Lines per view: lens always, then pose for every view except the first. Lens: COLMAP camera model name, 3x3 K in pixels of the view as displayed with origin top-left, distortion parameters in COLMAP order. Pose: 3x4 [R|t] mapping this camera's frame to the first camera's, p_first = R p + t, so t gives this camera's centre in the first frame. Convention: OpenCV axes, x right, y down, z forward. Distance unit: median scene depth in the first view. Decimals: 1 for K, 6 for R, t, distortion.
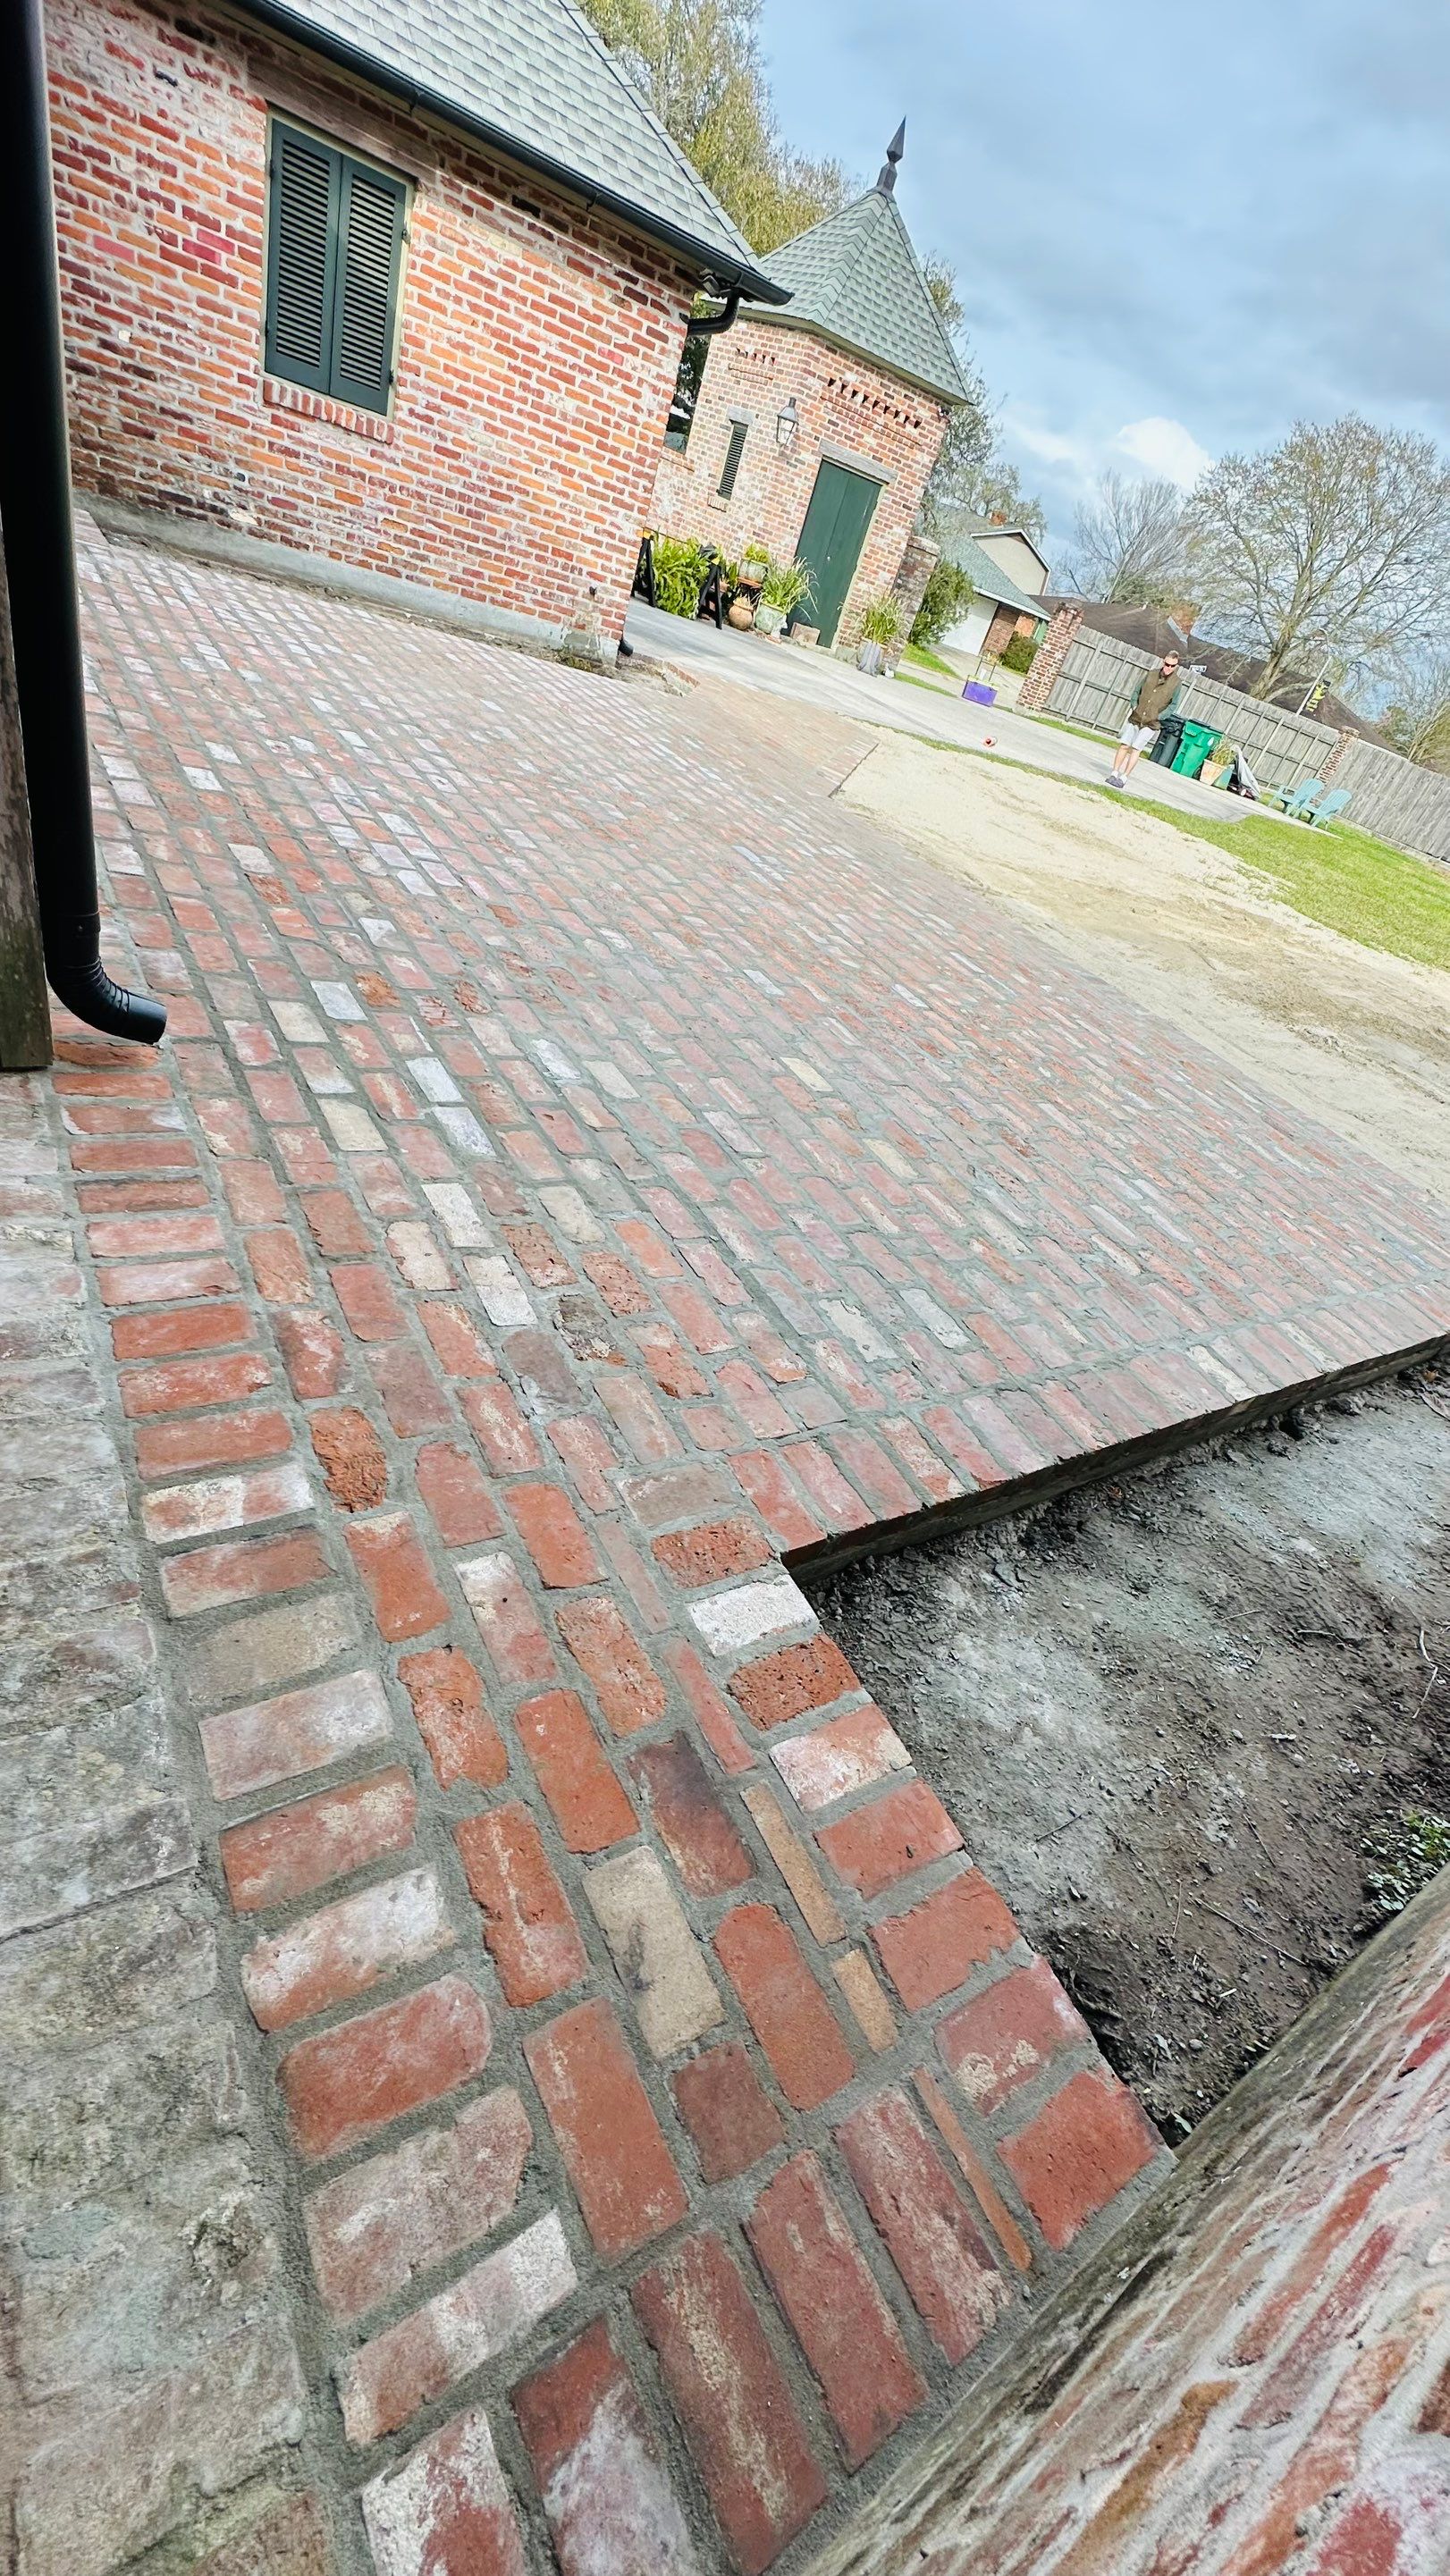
lens RADIAL K [[1021.8, 0, 723.2], [0, 1021.8, 1284.3], [0, 0, 1]] dist [-0.001119, 0.000082]
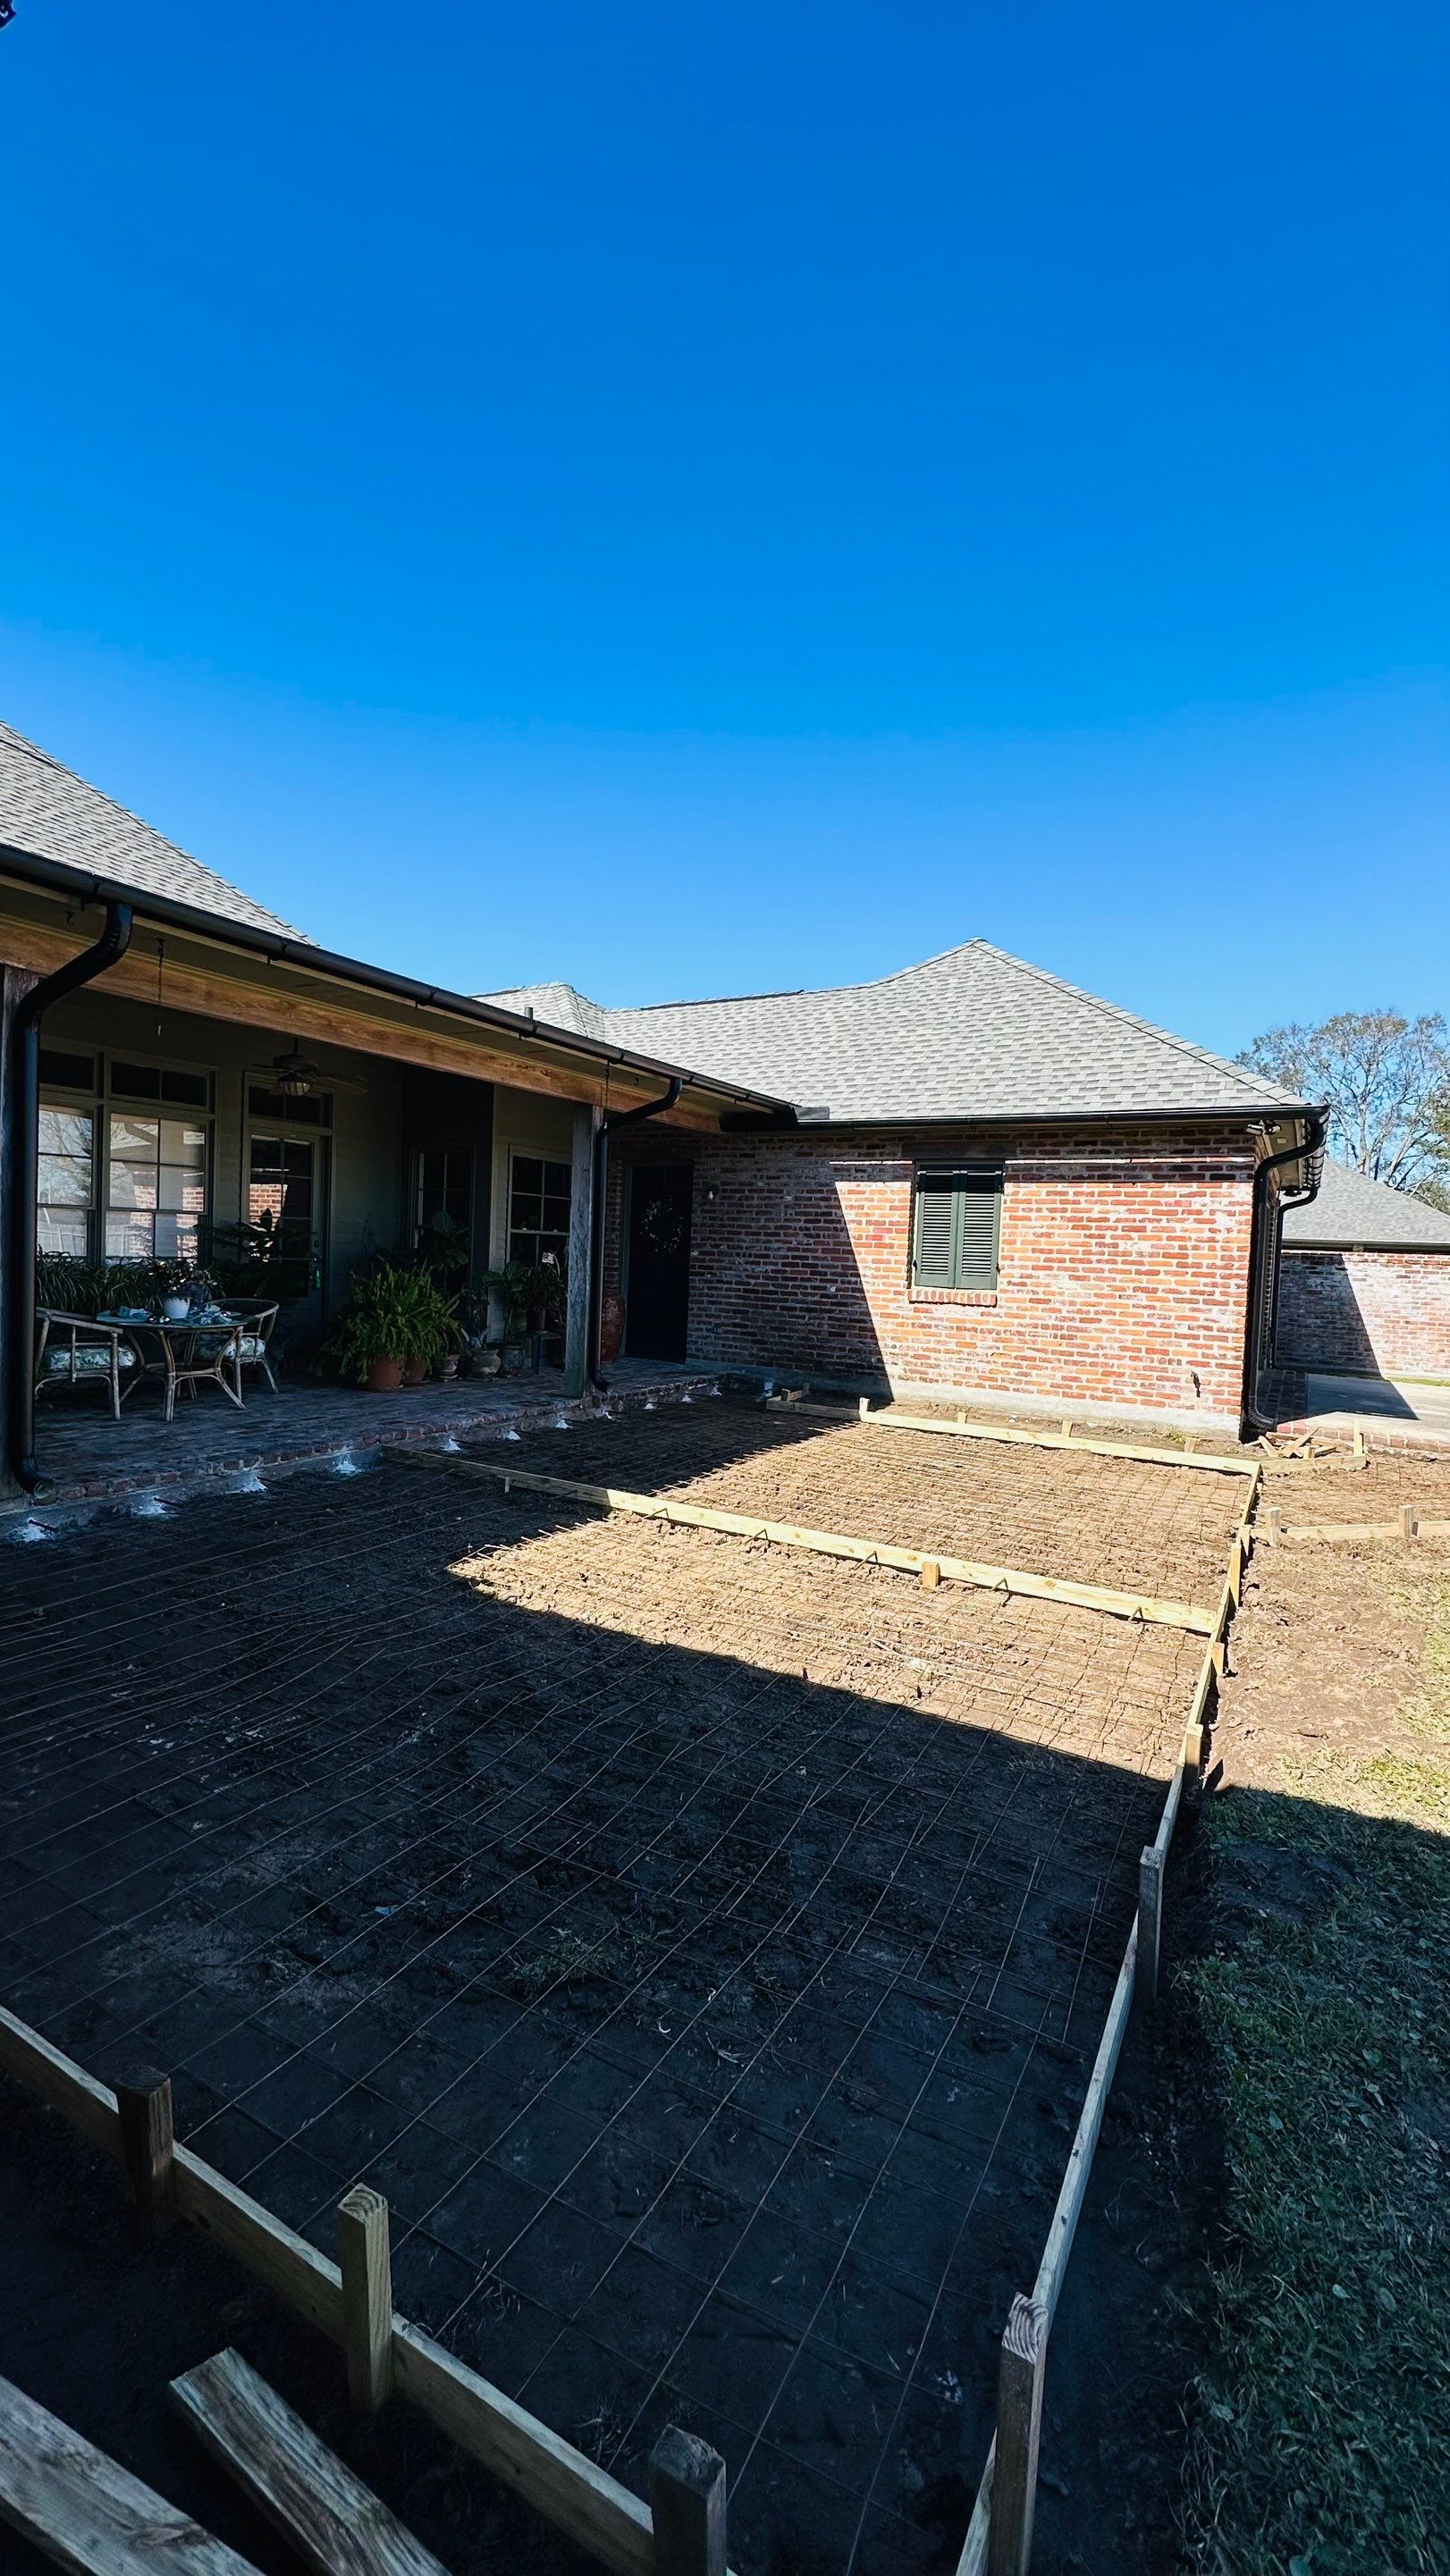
lens RADIAL K [[1021.8, 0, 724.9], [0, 1021.8, 1289.7], [0, 0, 1]] dist [-0.001119, 0.000082]
pose [[0.474011, -0.249690, -0.844374, 0.710540], [-0.446292, 0.758519, -0.474840, -0.069089], [0.759037, 0.601917, 0.248112, 0.454507]]
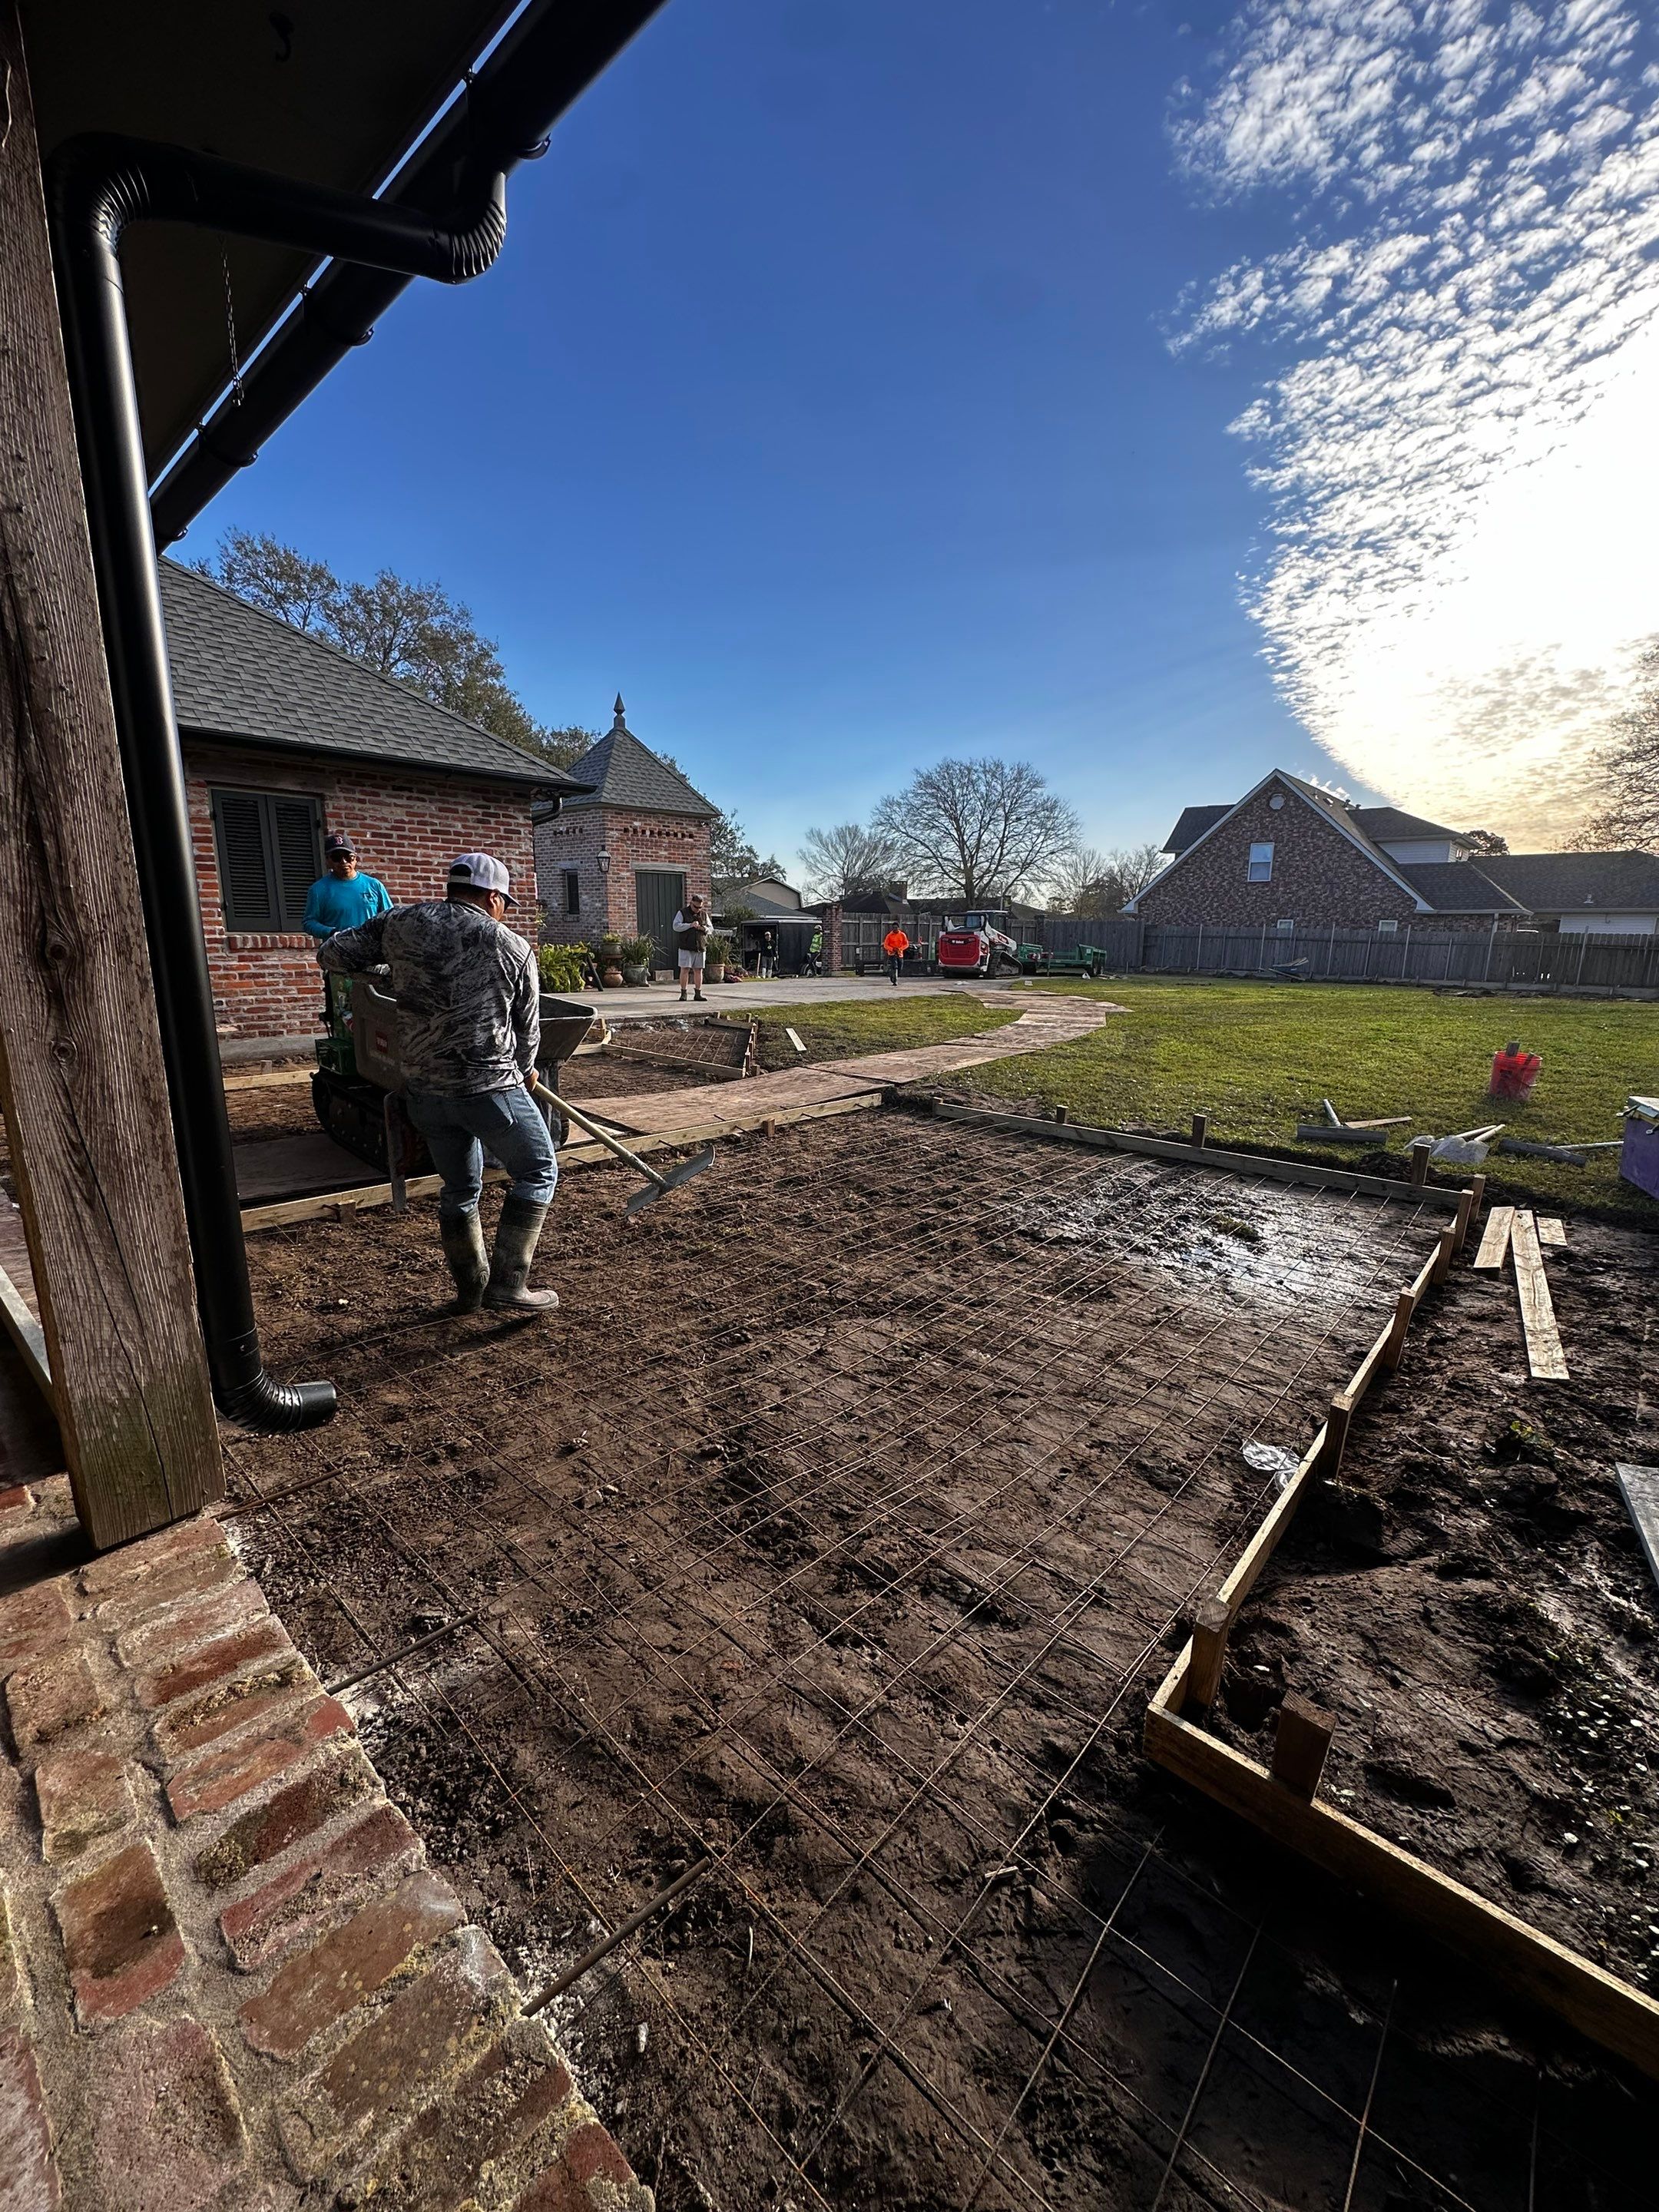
lens RADIAL K [[880.6, 0, 826.1], [0, 880.6, 1103.9], [0, 0, 1]] dist [-0.004516, 0.001303]
pose [[0.917929, -0.337210, 0.209035, -0.057422], [0.392540, 0.848421, -0.355097, -0.003720], [-0.057608, 0.408009, 0.911159, 0.017292]]
